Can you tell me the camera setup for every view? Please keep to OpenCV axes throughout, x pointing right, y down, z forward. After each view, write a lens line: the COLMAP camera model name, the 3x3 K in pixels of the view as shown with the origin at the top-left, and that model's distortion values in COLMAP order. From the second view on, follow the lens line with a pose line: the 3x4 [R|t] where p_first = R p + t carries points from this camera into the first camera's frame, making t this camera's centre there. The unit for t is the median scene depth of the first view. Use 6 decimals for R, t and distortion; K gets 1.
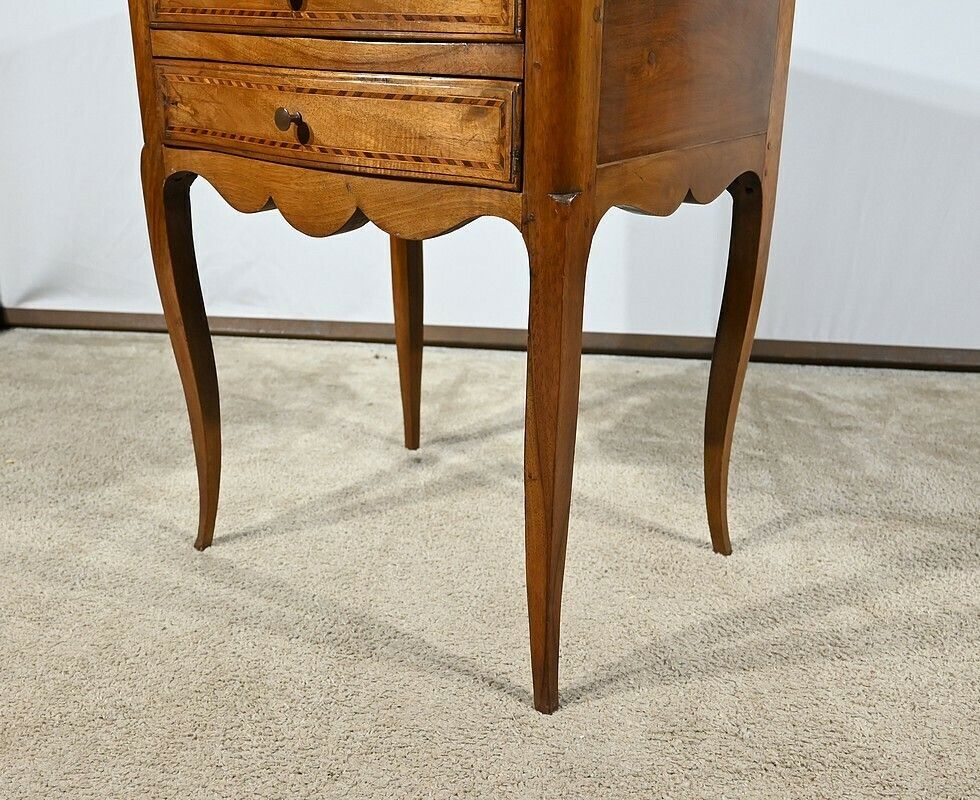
lens RADIAL K [[1056.6, 0, 487.8], [0, 1056.6, 414.7], [0, 0, 1]] dist [0.006276, -0.001170]
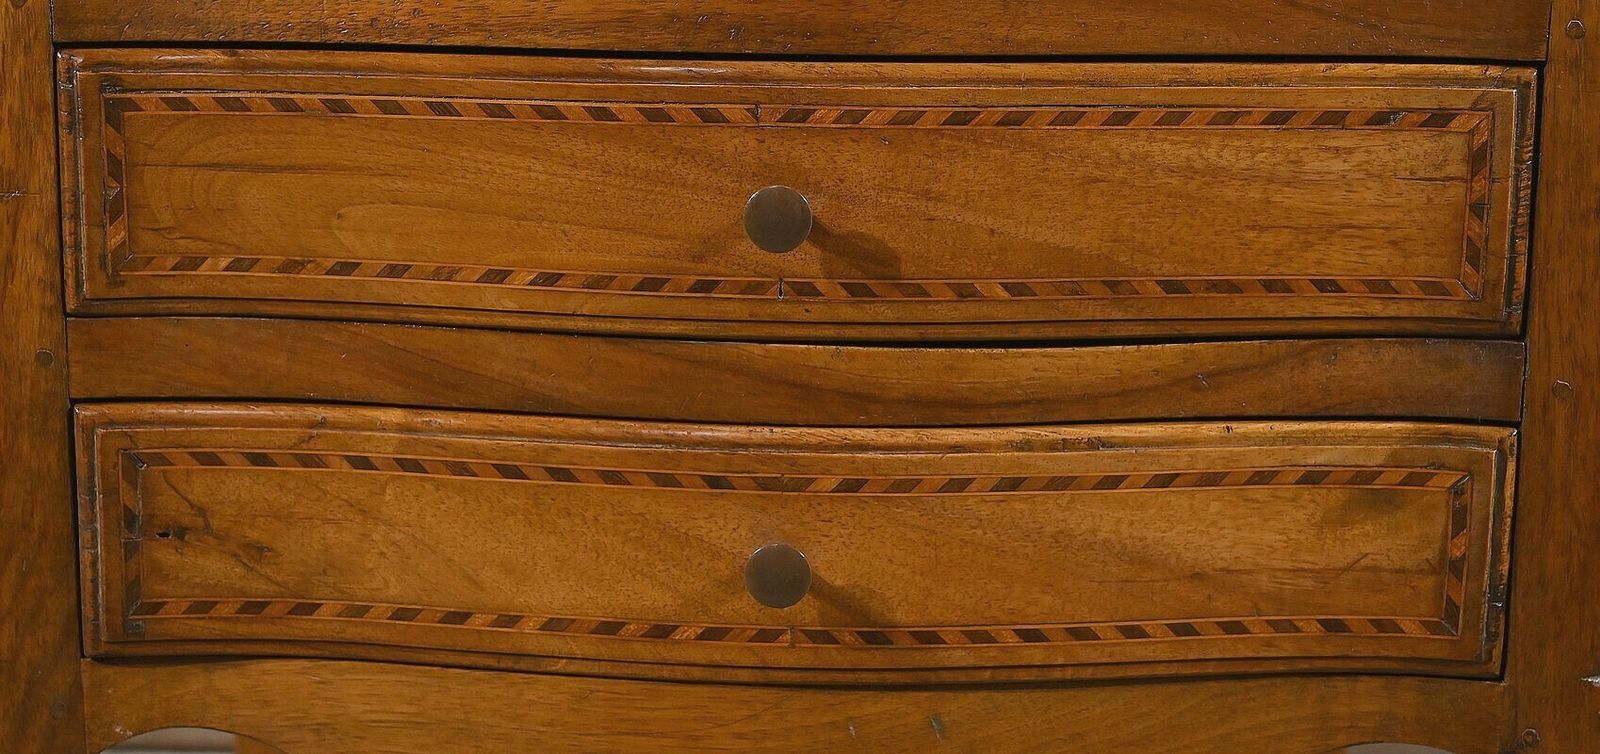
lens RADIAL K [[2709.0, 0, 757.5], [0, 2709.0, 252.9], [0, 0, 1]] dist [-0.006291, 0.041208]
pose [[0.808890, -0.118495, 0.575895, -0.716514], [0.209617, 0.973238, -0.094171, -0.308042], [-0.549325, 0.196891, 0.812081, 0.267920]]
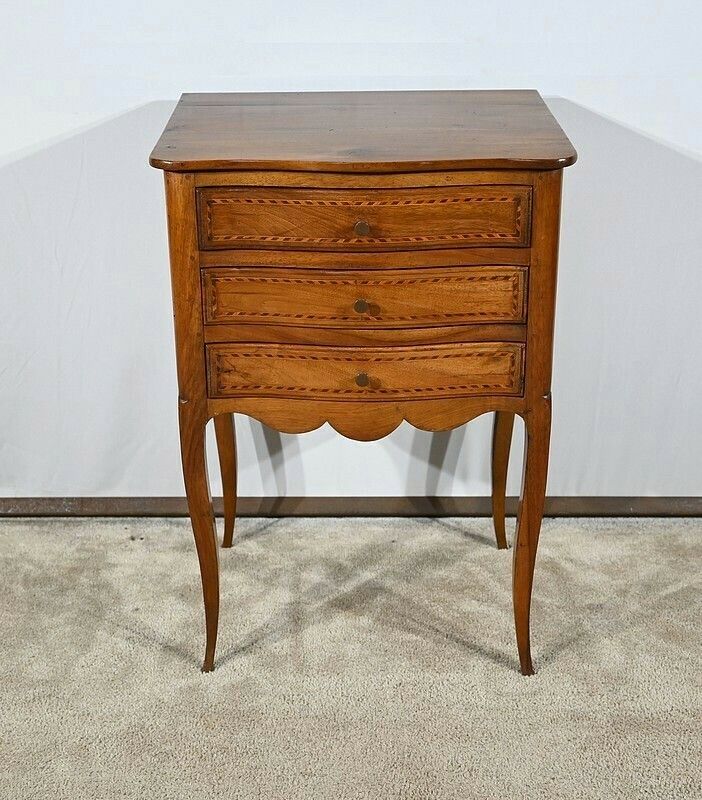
lens RADIAL K [[1445.1, 0, 328.3], [0, 1445.1, 398.9], [0, 0, 1]] dist [0.010205, 0.060103]
pose [[0.808801, -0.257534, 0.528694, -1.437168], [0.230061, 0.965927, 0.118566, -0.537169], [-0.541215, 0.025735, 0.840491, -0.833357]]
